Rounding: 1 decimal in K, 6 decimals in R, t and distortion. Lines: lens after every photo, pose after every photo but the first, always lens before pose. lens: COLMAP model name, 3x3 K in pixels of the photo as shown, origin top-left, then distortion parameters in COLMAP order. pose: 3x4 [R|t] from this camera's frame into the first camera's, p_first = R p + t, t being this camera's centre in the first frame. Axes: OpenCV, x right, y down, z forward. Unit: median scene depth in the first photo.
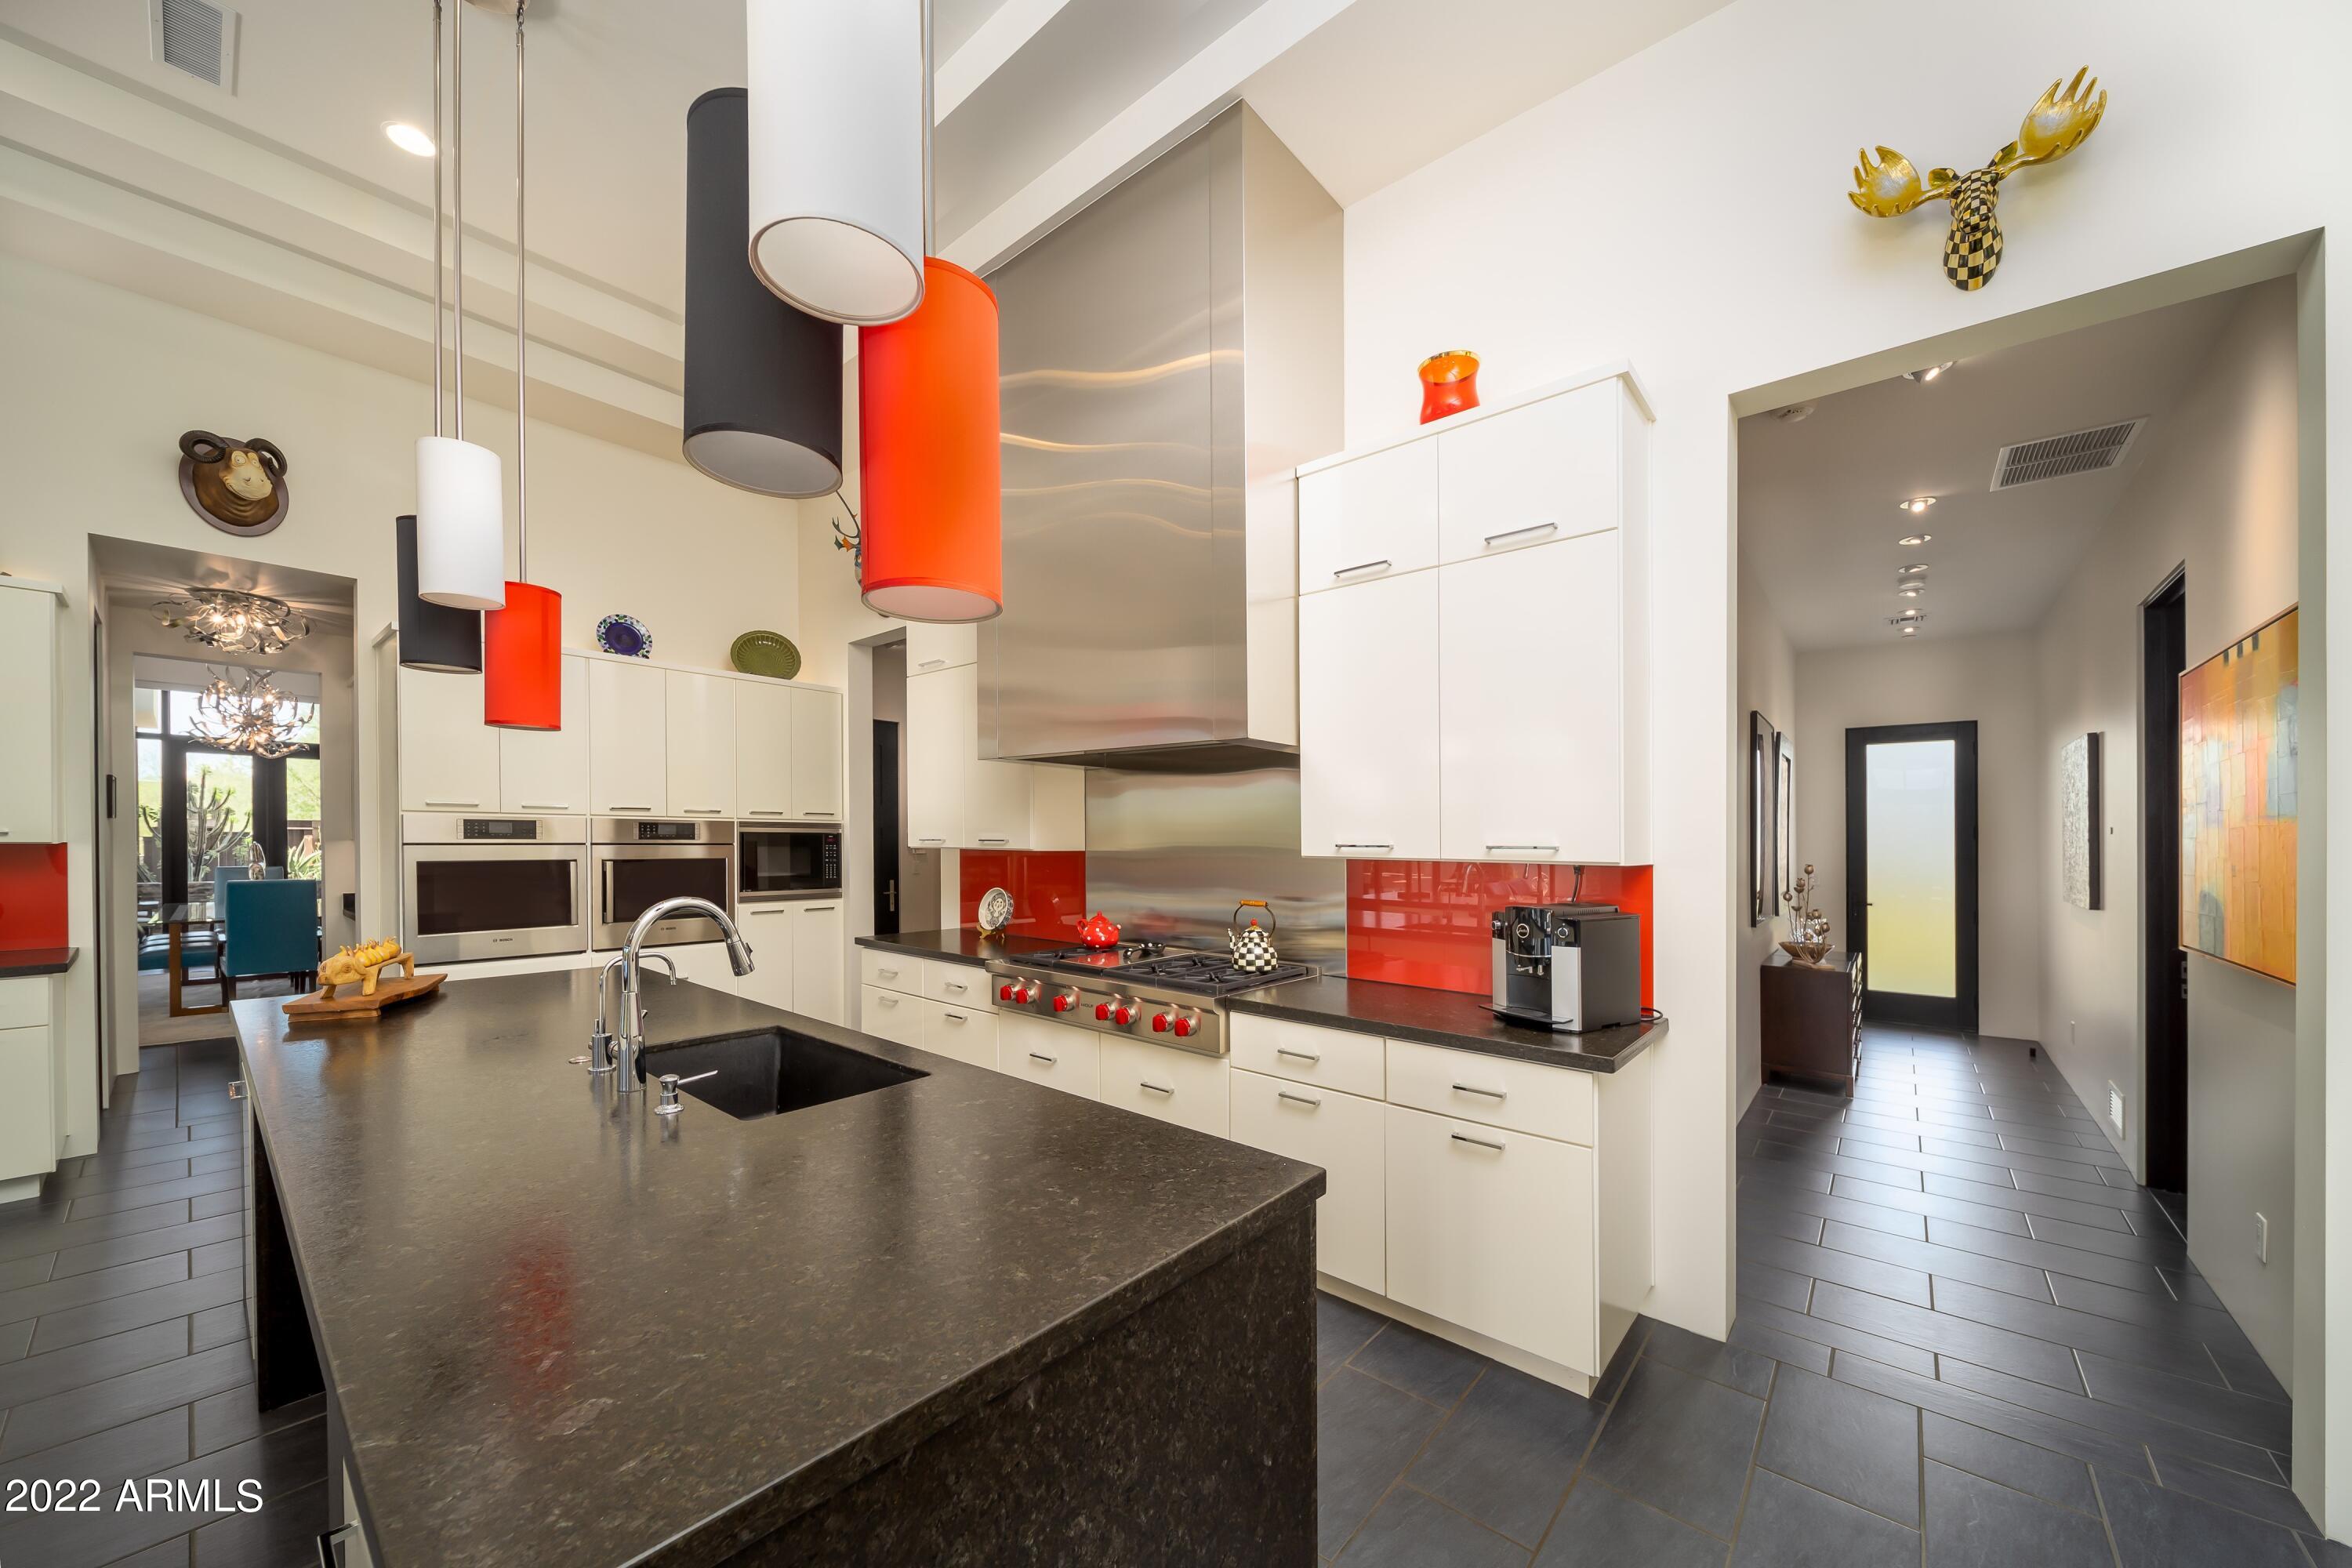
lens RADIAL K [[849.8, 0, 1165.4], [0, 849.8, 823.4], [0, 0, 1]] dist [0.000918, 0.000036]
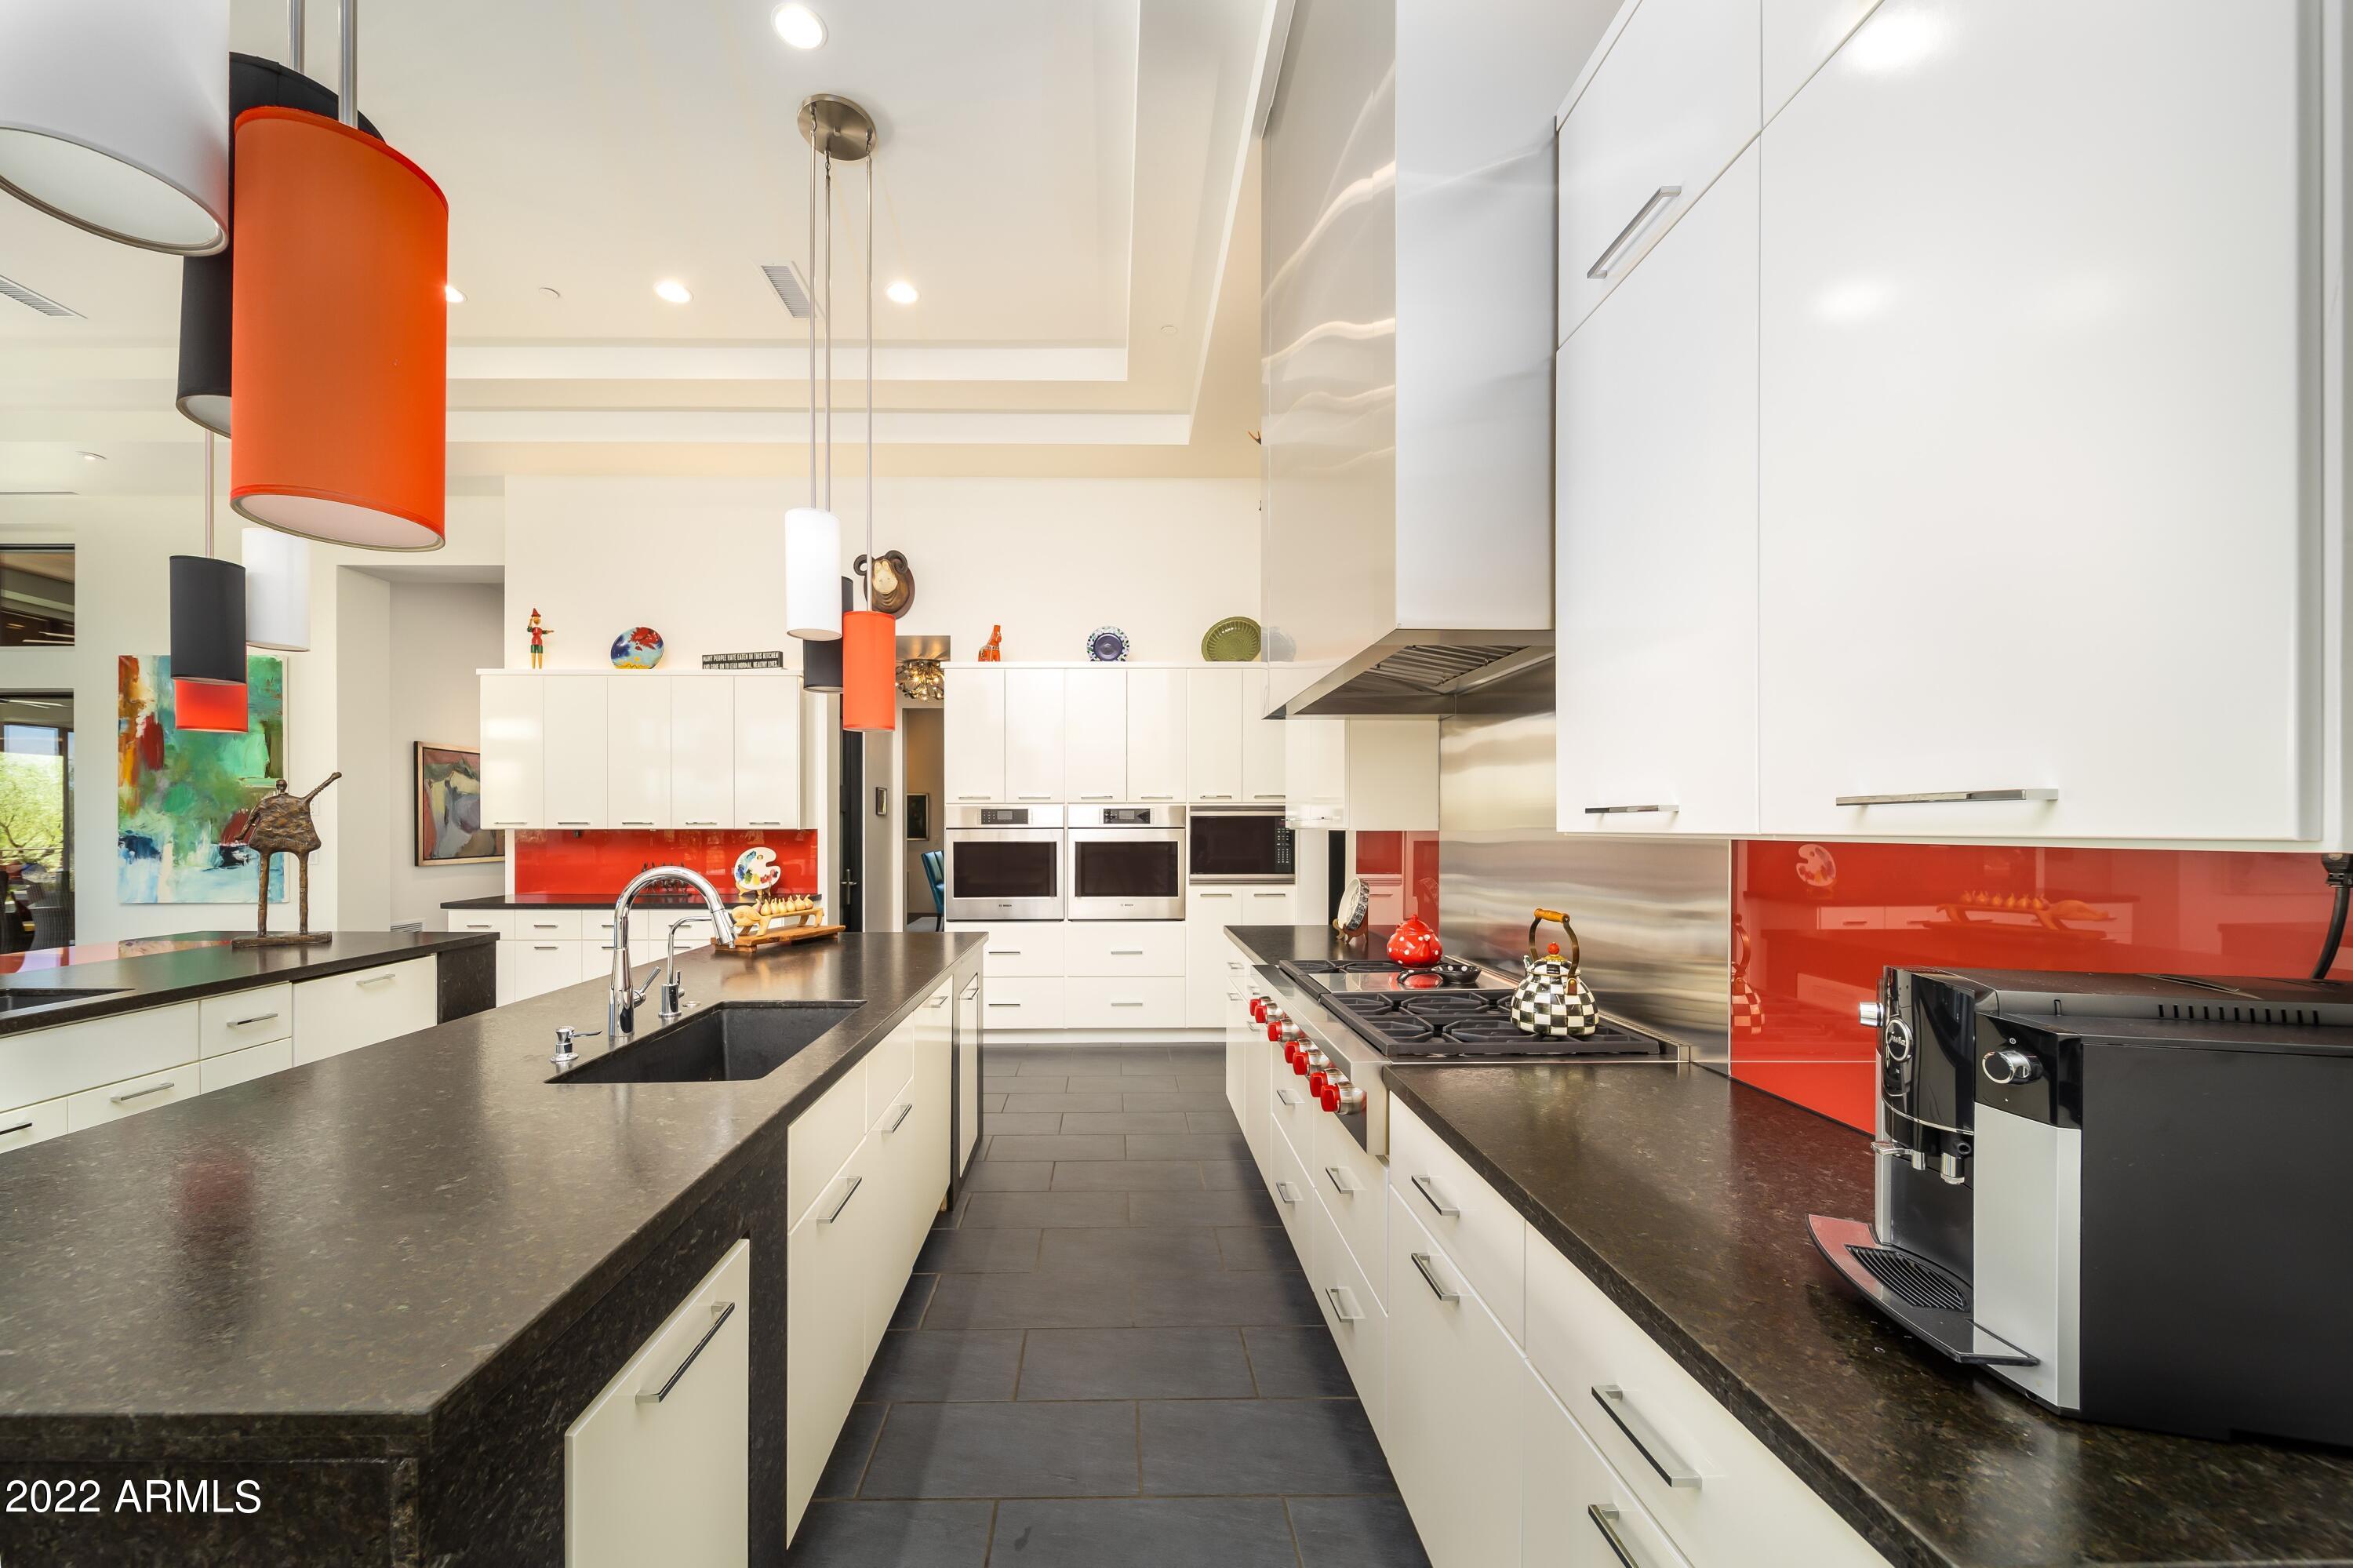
lens RADIAL K [[850.3, 0, 1176.6], [0, 850.3, 832.9], [0, 0, 1]] dist [-0.000282, 0.000024]
pose [[0.660500, -0.005104, -0.750809, 0.338897], [0.021911, 0.999682, 0.012480, 0.022008], [0.750506, -0.024694, 0.660402, 0.386633]]
